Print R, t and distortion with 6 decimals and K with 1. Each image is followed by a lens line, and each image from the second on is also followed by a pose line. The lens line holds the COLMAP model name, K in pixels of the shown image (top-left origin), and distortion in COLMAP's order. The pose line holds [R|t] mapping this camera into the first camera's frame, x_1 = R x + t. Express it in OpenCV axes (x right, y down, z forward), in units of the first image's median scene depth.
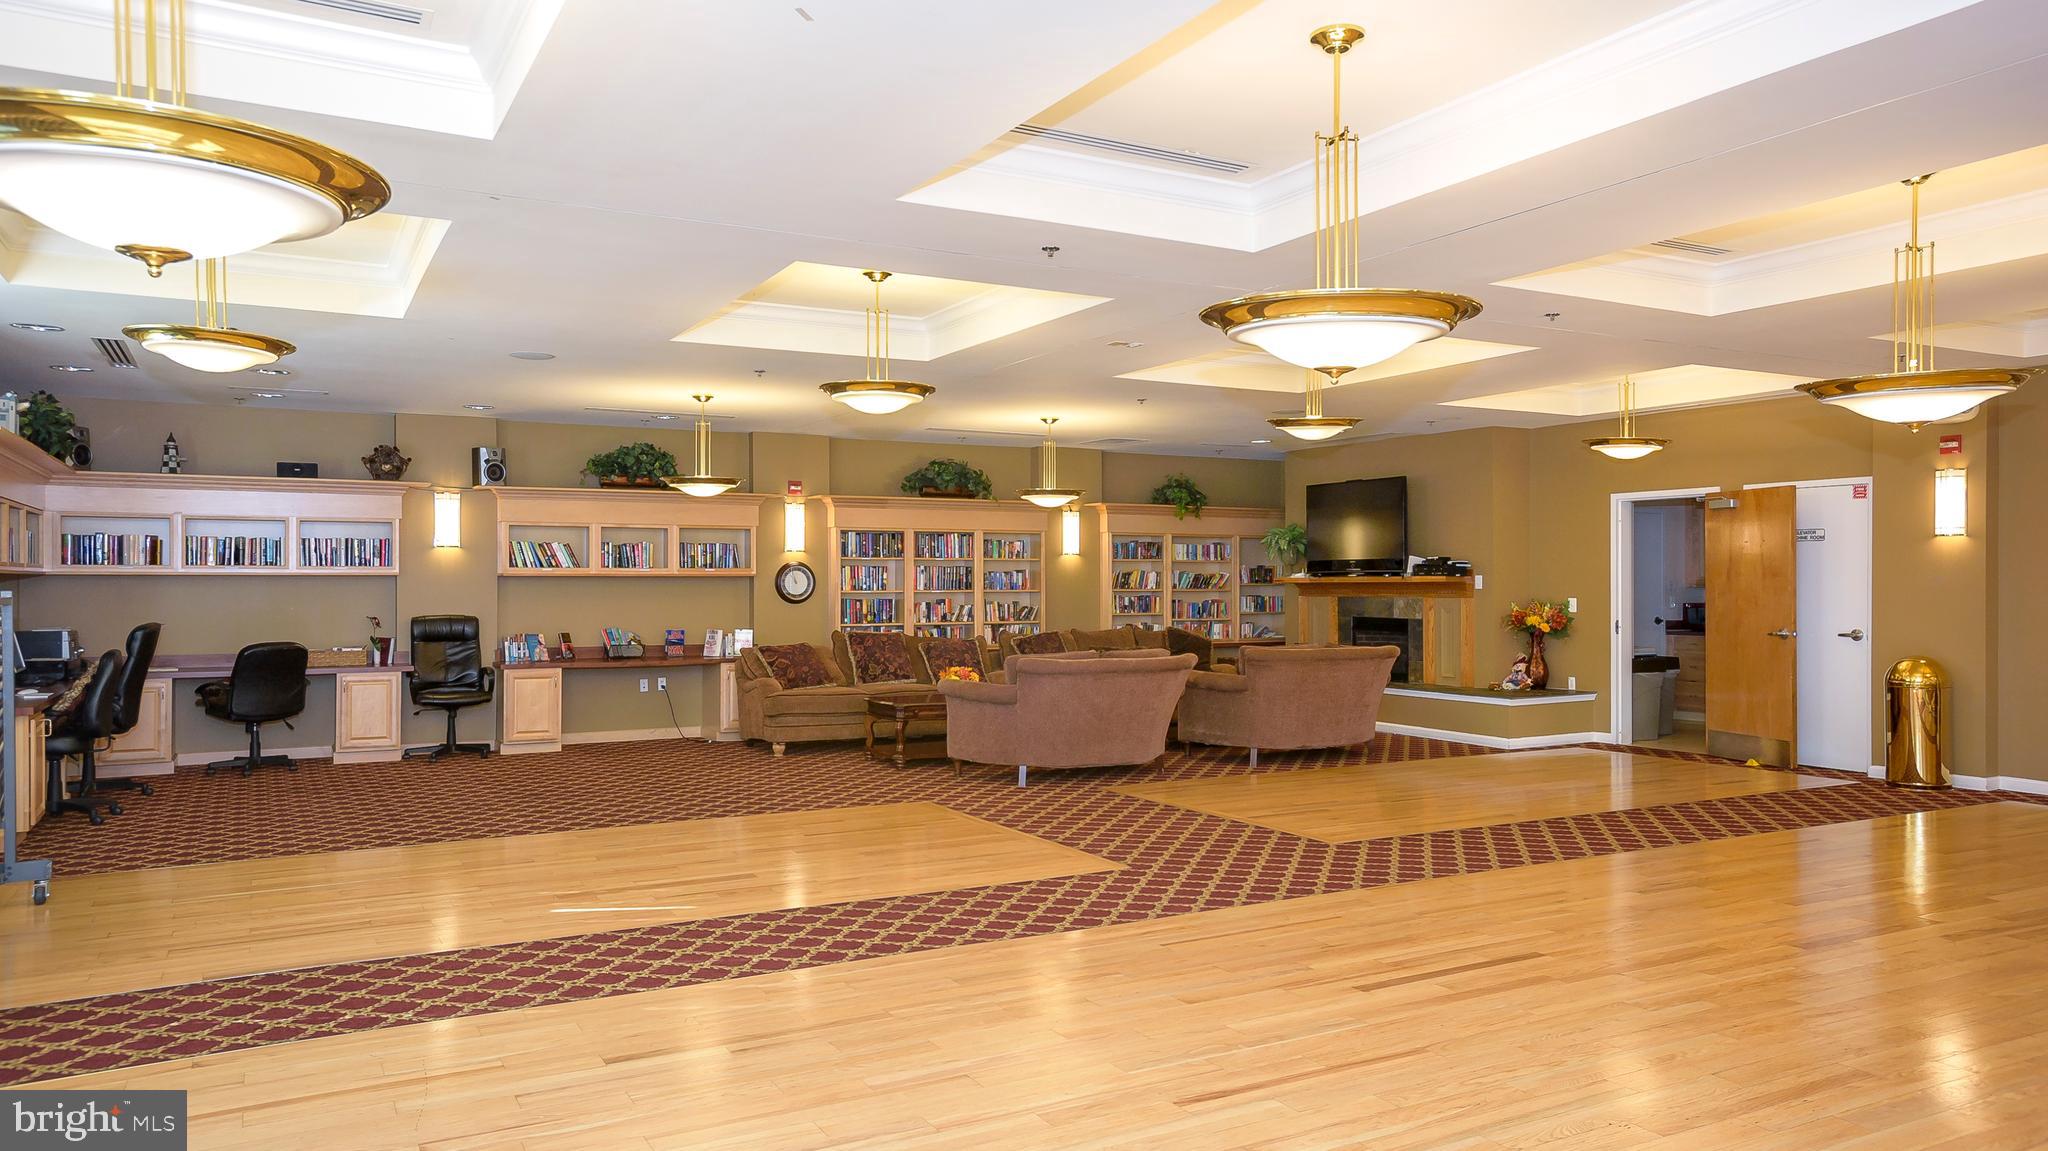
lens RADIAL K [[1372.1, 0, 1023.5], [0, 1372.1, 614.5], [0, 0, 1]] dist [0.001244, 0.000250]
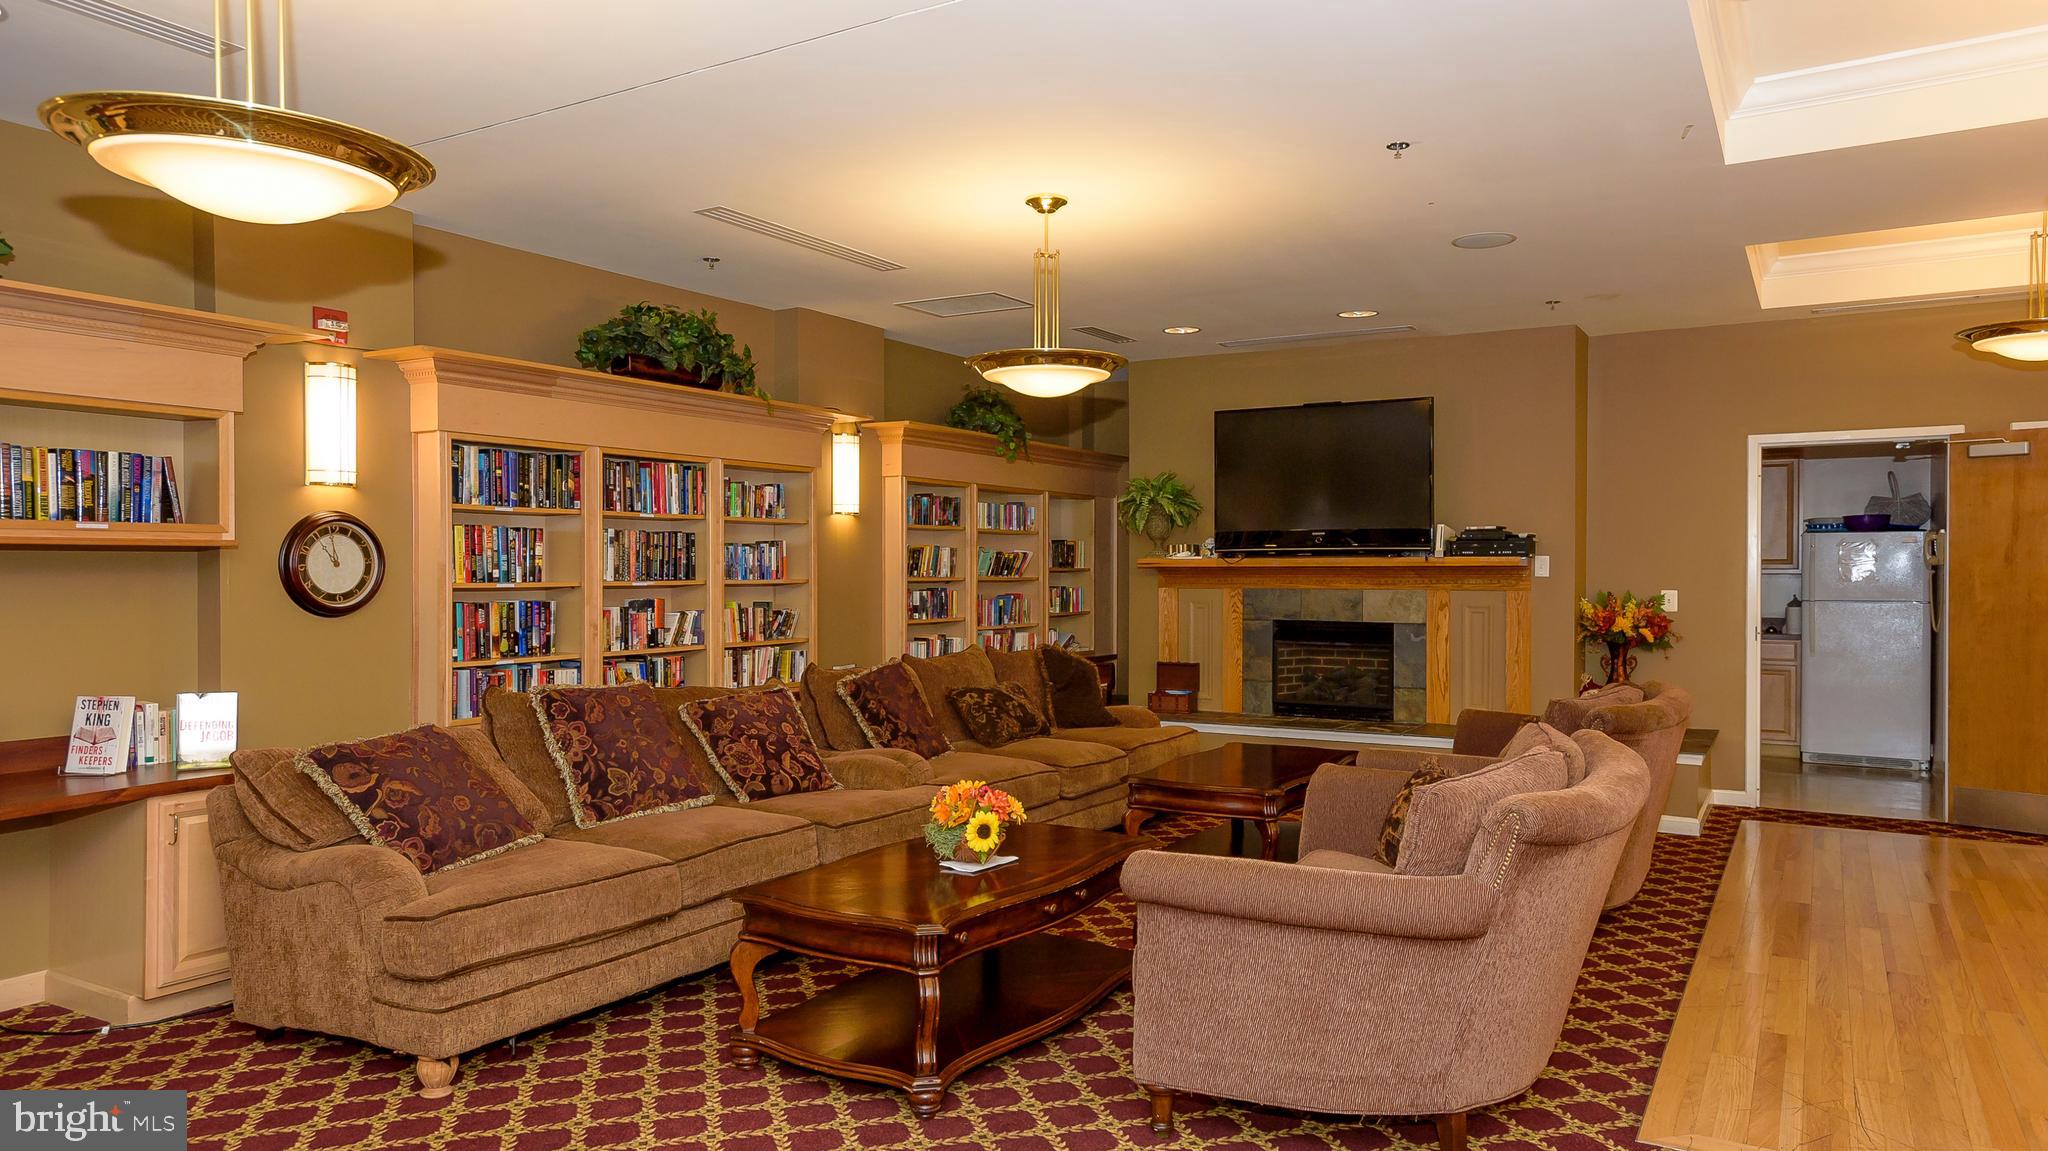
lens RADIAL K [[1328.8, 0, 1024.0], [0, 1328.8, 575.5], [0, 0, 1]] dist [0.011216, 0.001796]
pose [[0.862184, -0.001331, 0.506594, -0.184968], [0.010156, 0.999841, -0.014657, -0.011813], [-0.506494, 0.017782, 0.862060, 0.552700]]
